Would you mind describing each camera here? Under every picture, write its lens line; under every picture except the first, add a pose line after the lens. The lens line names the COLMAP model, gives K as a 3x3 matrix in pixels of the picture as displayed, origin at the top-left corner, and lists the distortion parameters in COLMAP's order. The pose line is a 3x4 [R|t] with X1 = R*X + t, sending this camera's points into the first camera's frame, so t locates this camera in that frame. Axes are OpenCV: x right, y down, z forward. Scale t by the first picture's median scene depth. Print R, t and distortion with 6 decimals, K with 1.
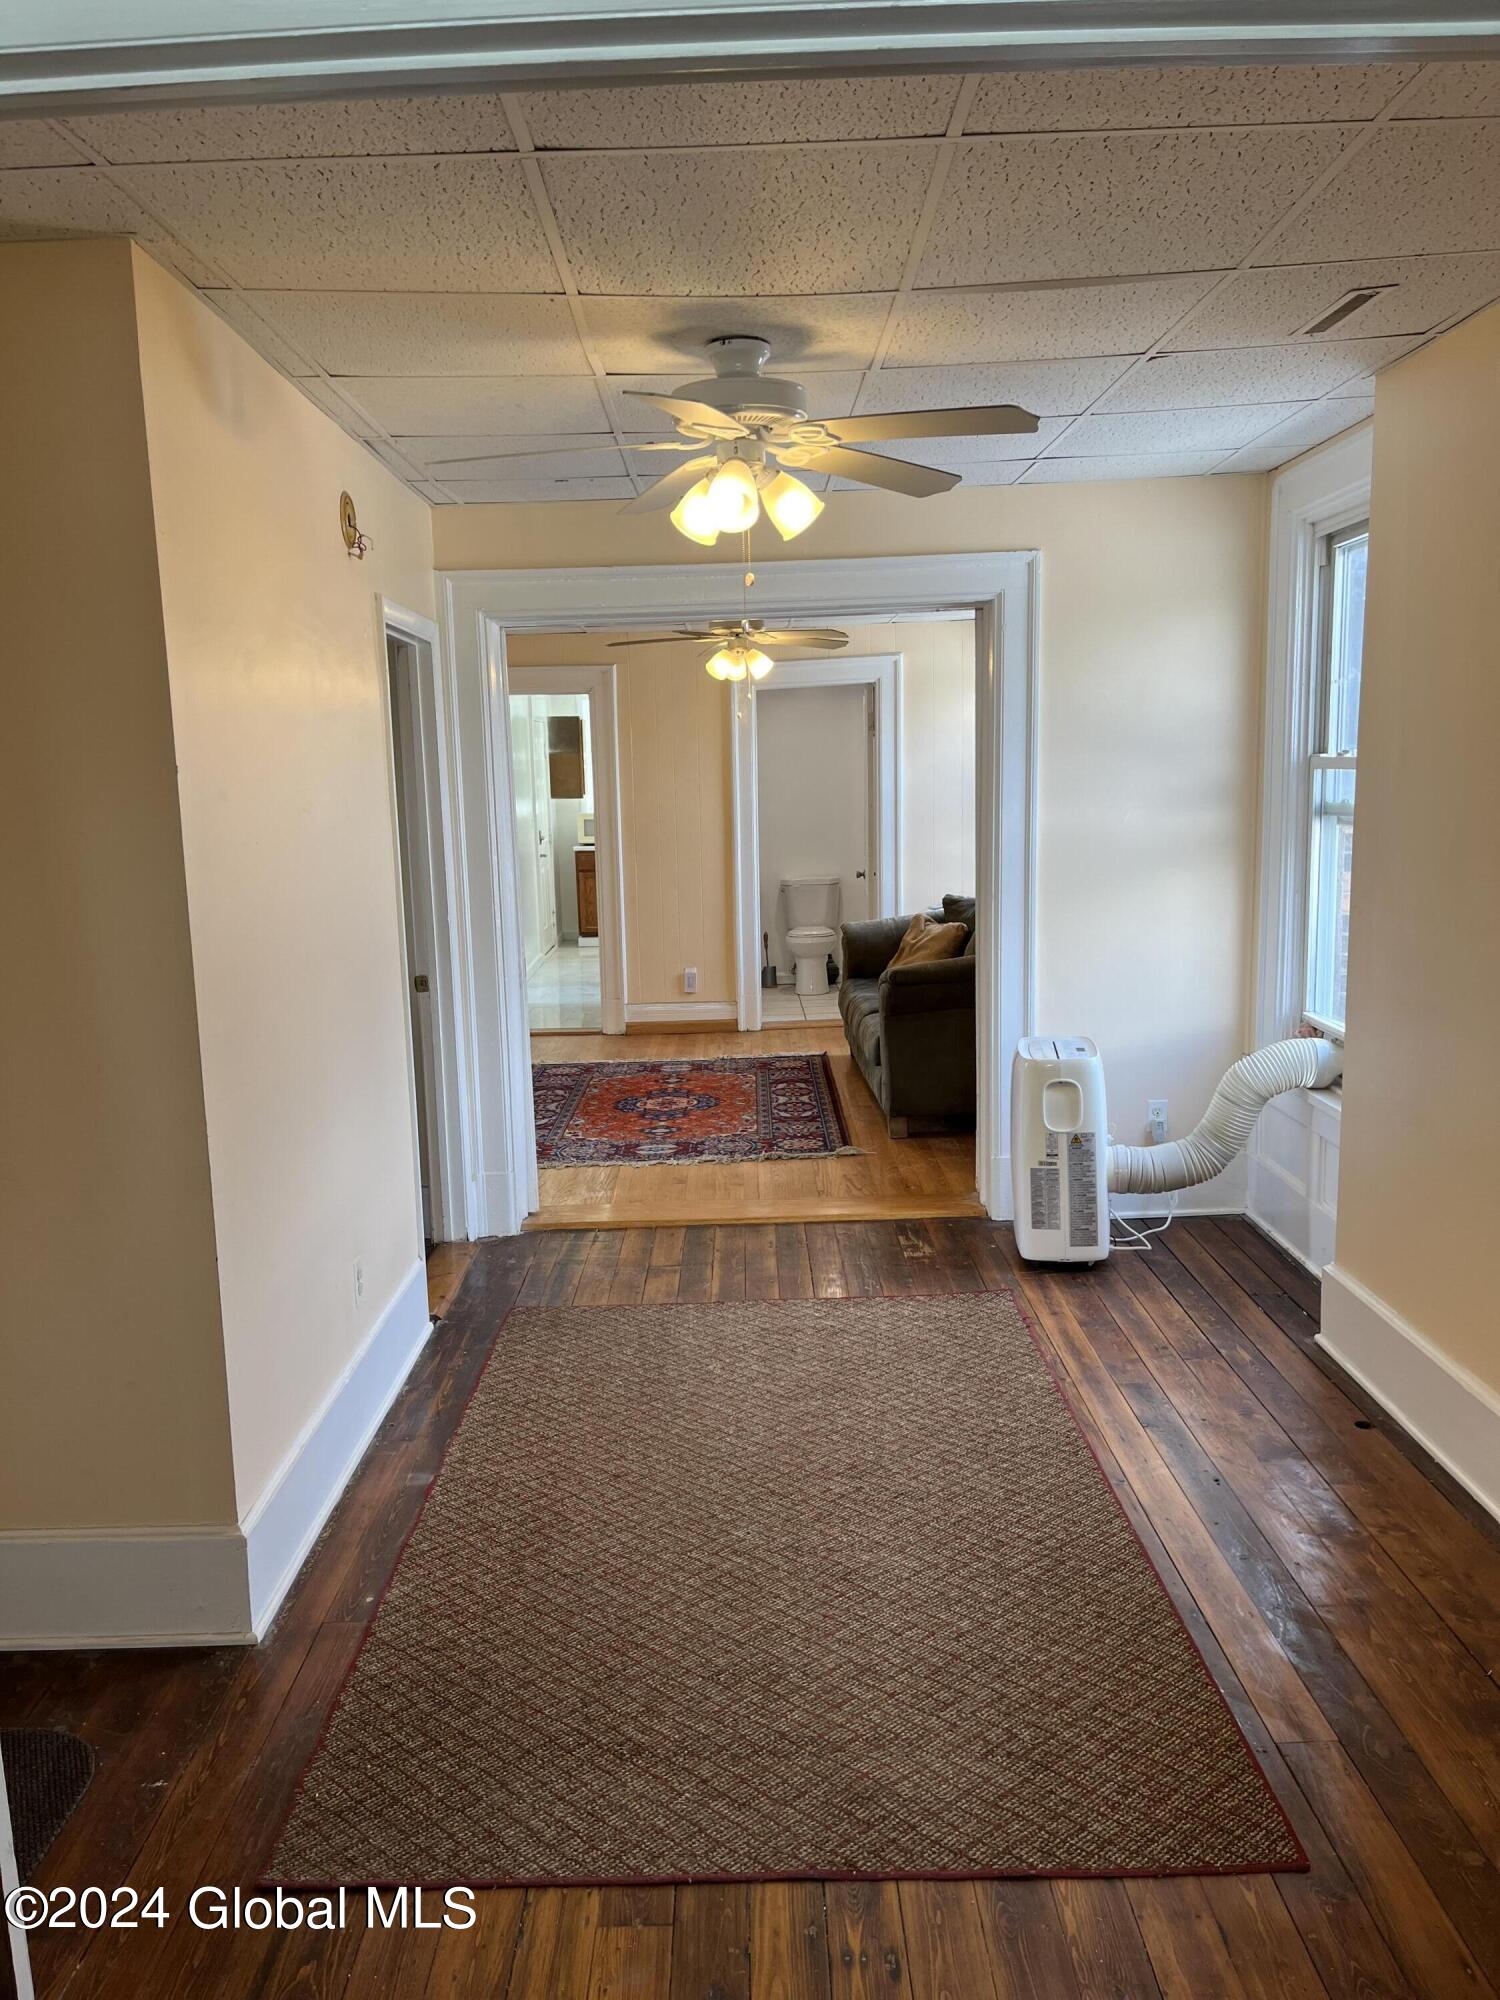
lens RADIAL K [[1505.7, 0, 735.2], [0, 1505.7, 1005.5], [0, 0, 1]] dist [0.011129, -0.037670]
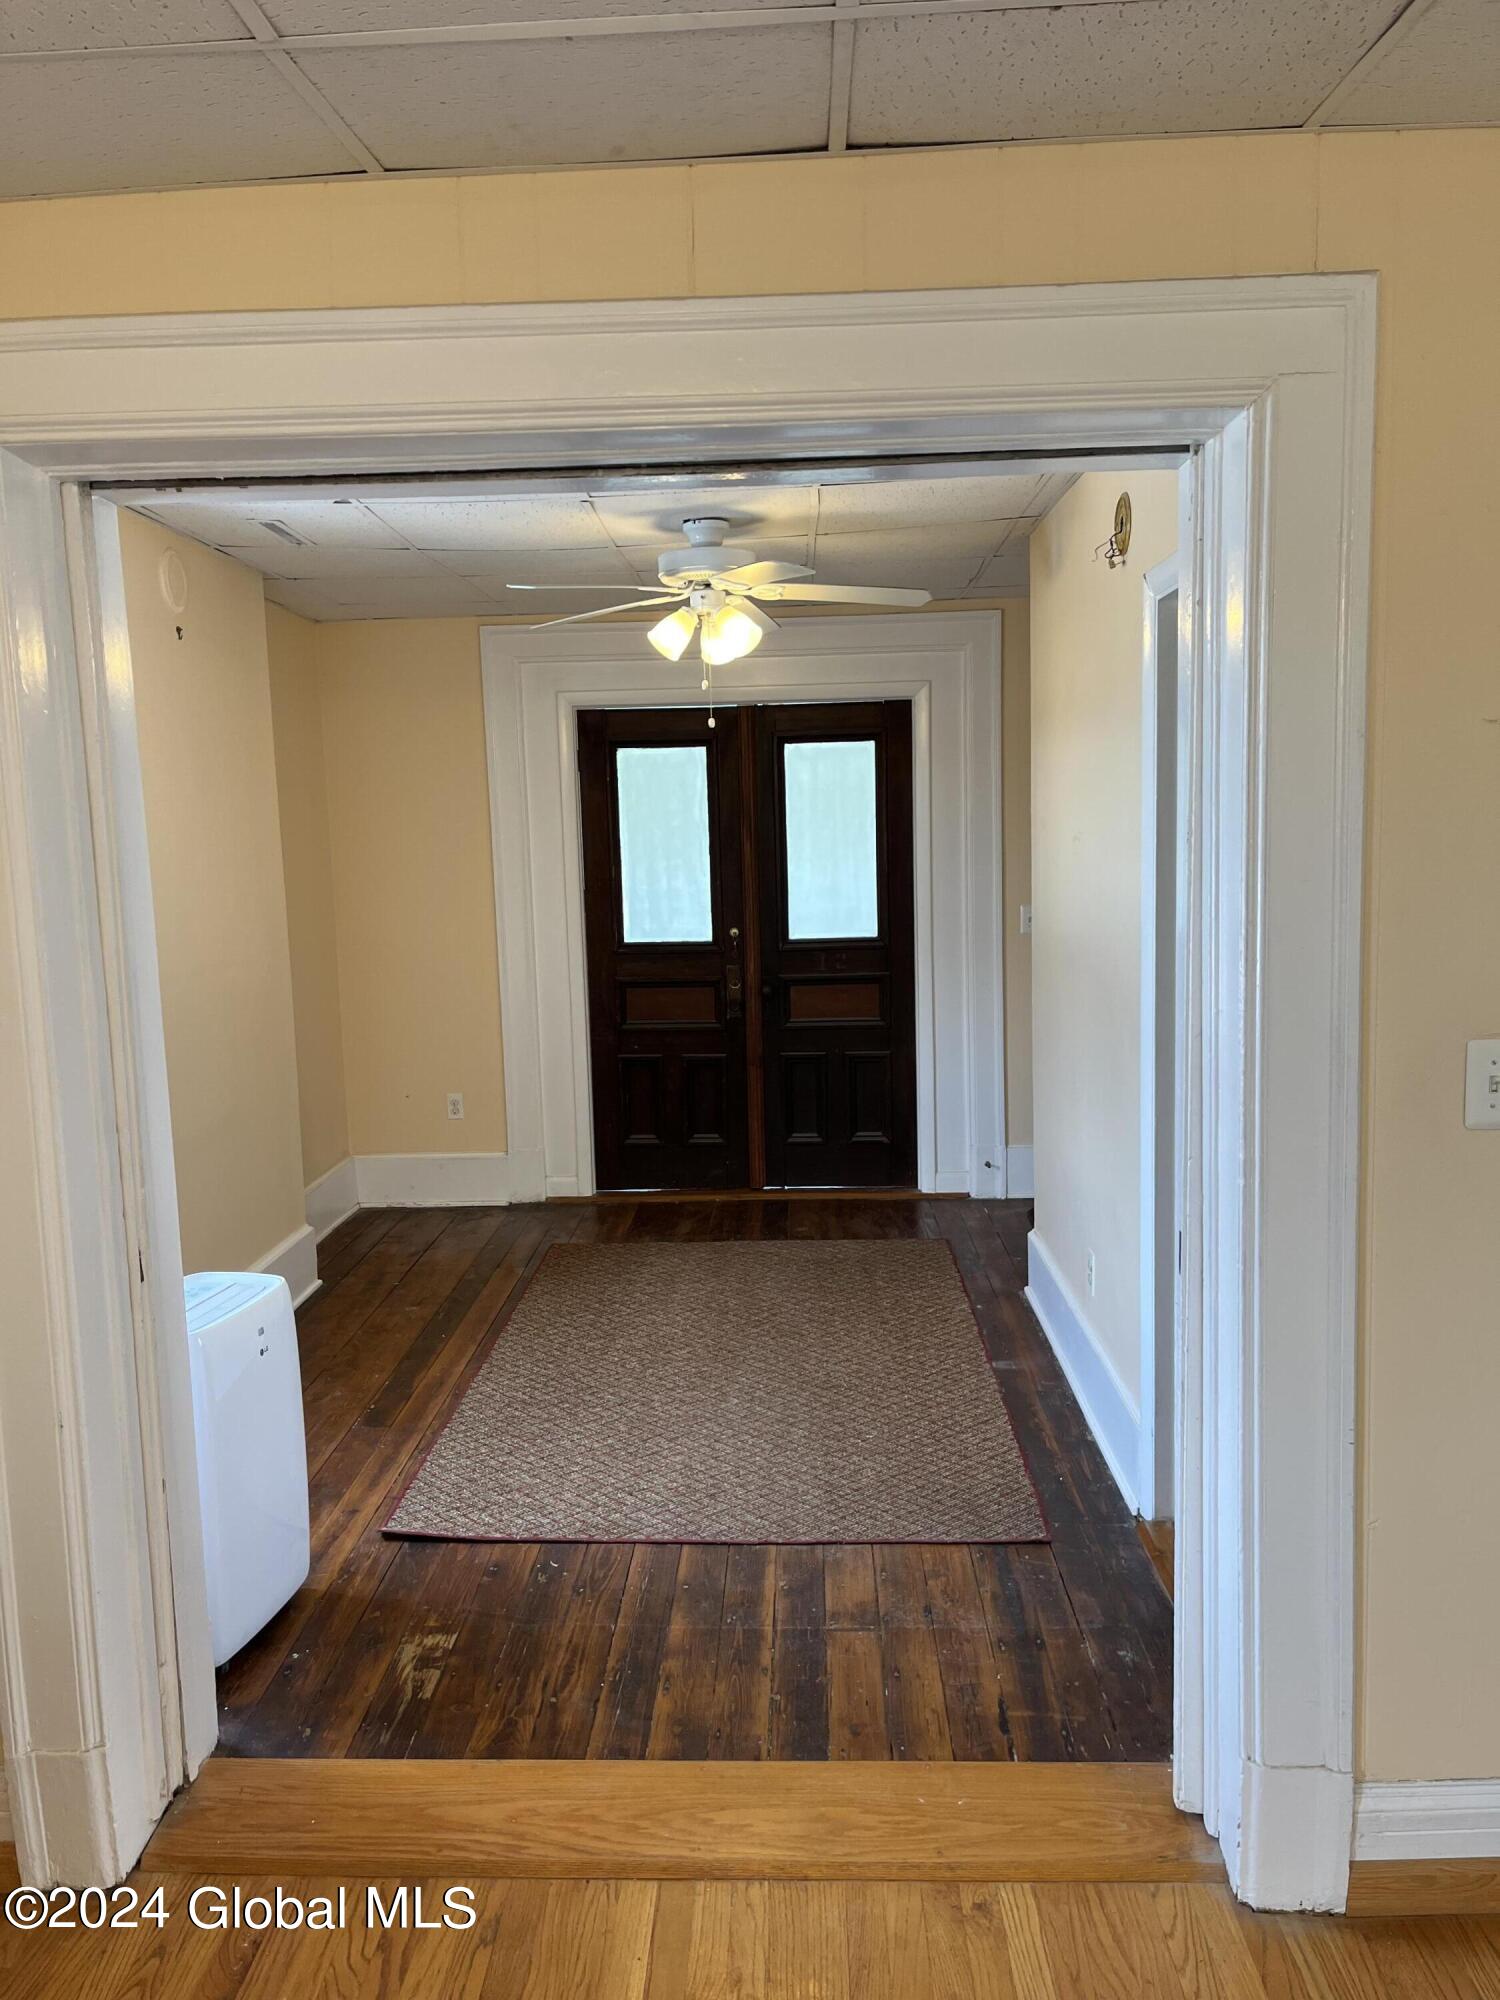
lens RADIAL K [[1505.7, 0, 756.1], [0, 1505.7, 997.7], [0, 0, 1]] dist [0.011129, -0.037670]
pose [[-0.997850, 0.056422, 0.033351, -0.040460], [0.063134, 0.964101, 0.257923, -0.219195], [-0.017601, 0.259474, -0.965590, 1.445353]]
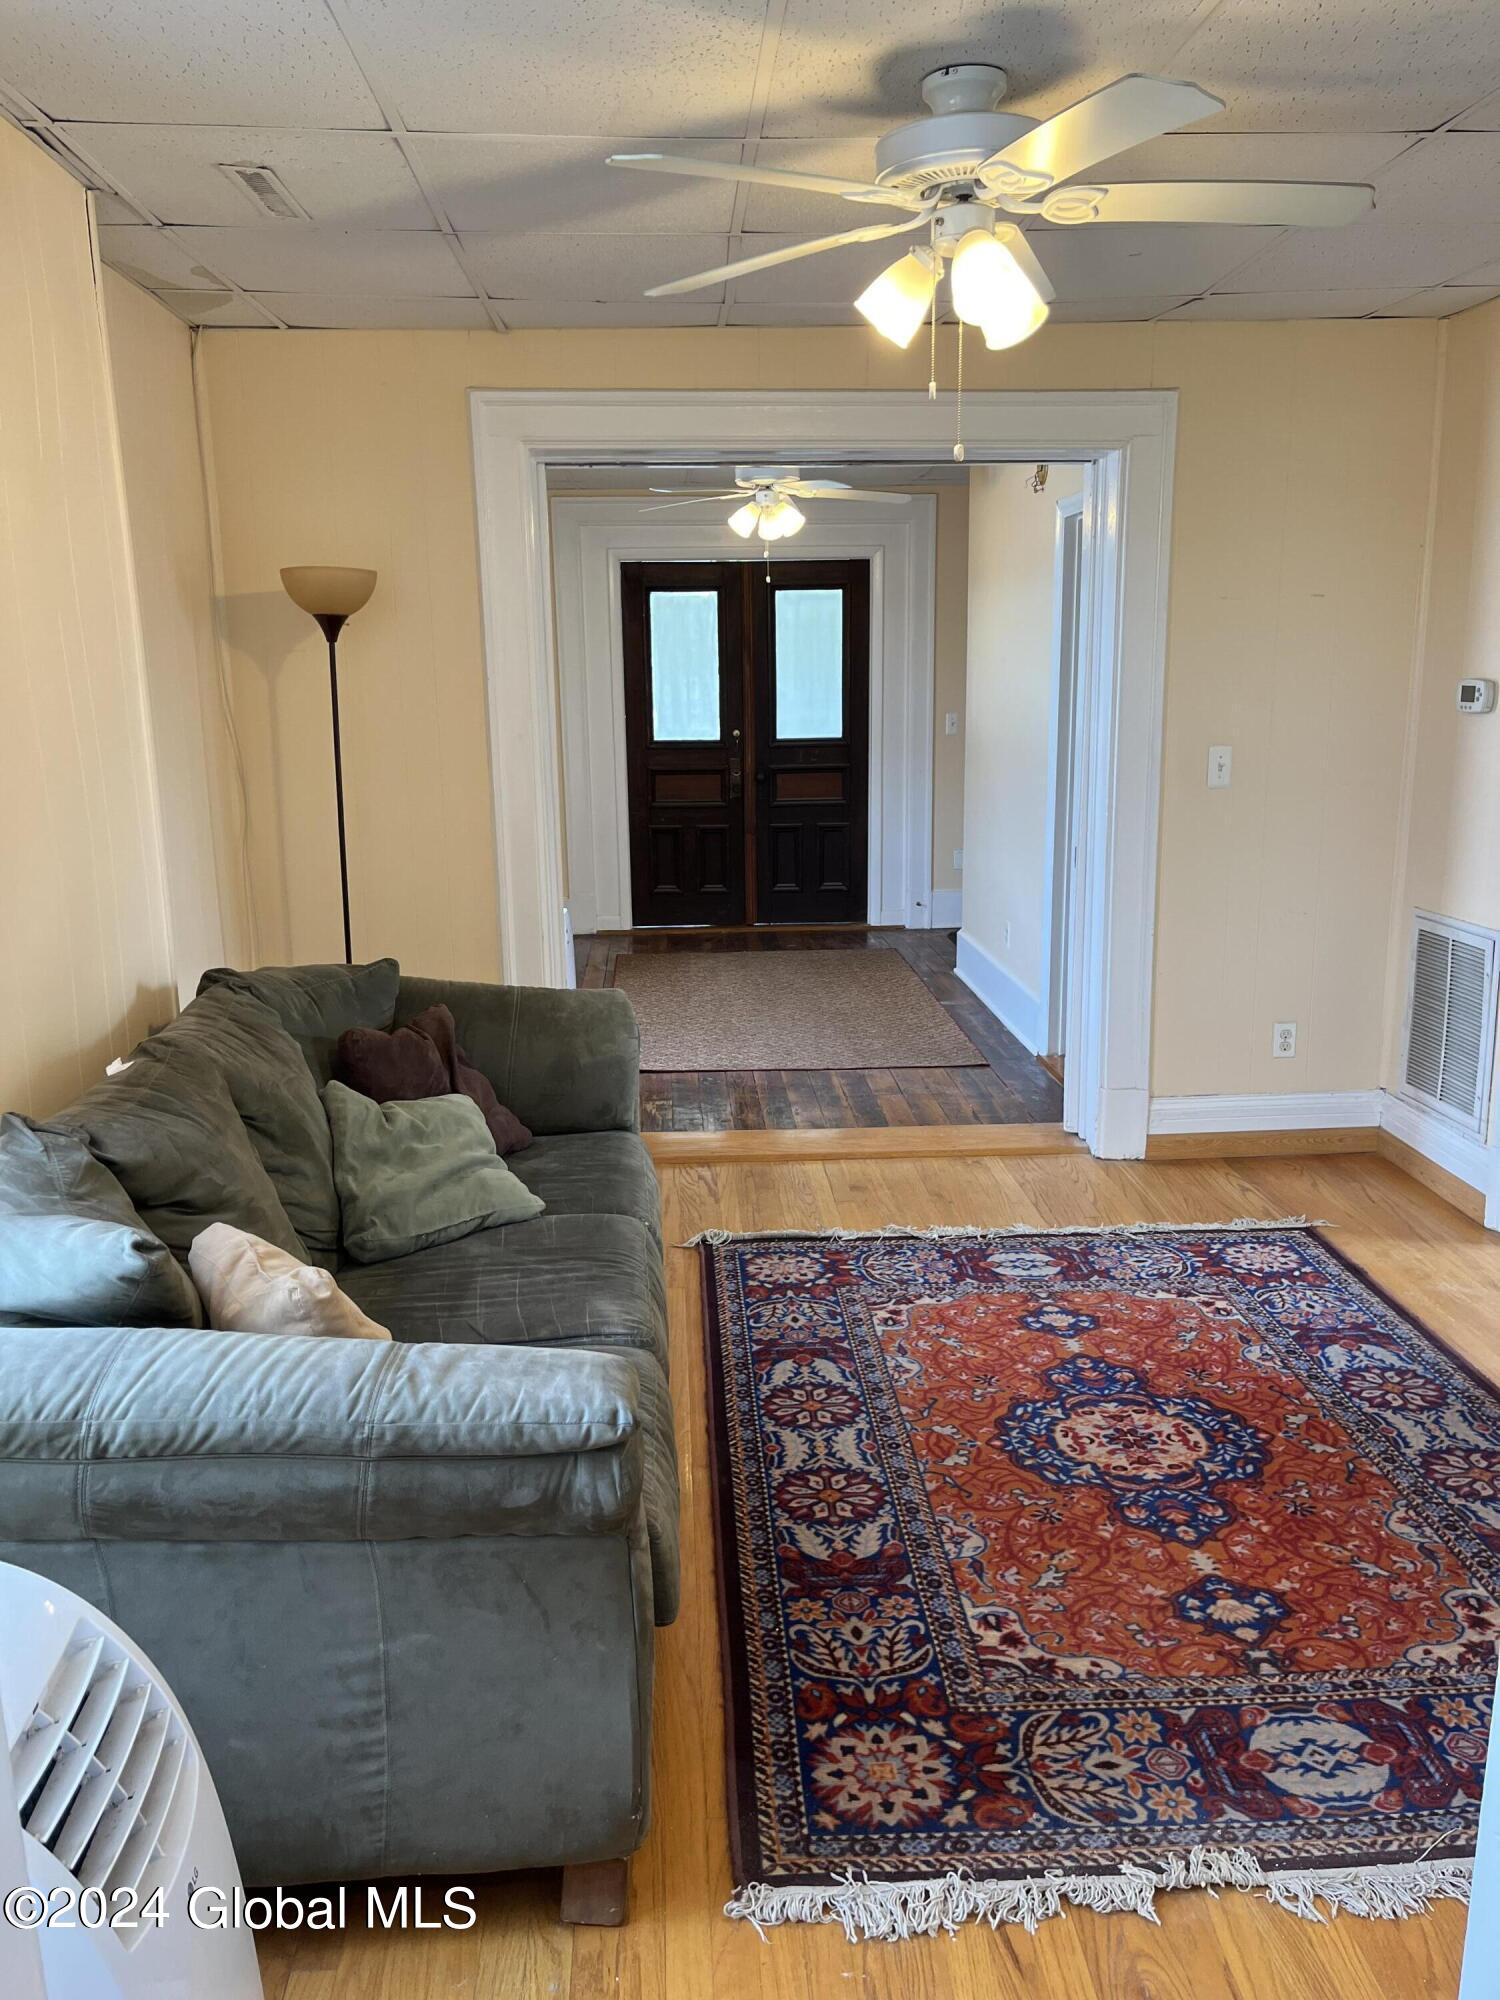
lens RADIAL K [[1505.7, 0, 743.1], [0, 1505.7, 1016.6], [0, 0, 1]] dist [0.011129, -0.037670]
pose [[-0.997148, 0.061135, -0.044260, 0.100637], [0.040375, 0.927535, 0.371548, -0.282394], [0.063767, 0.368702, -0.927358, 1.903913]]
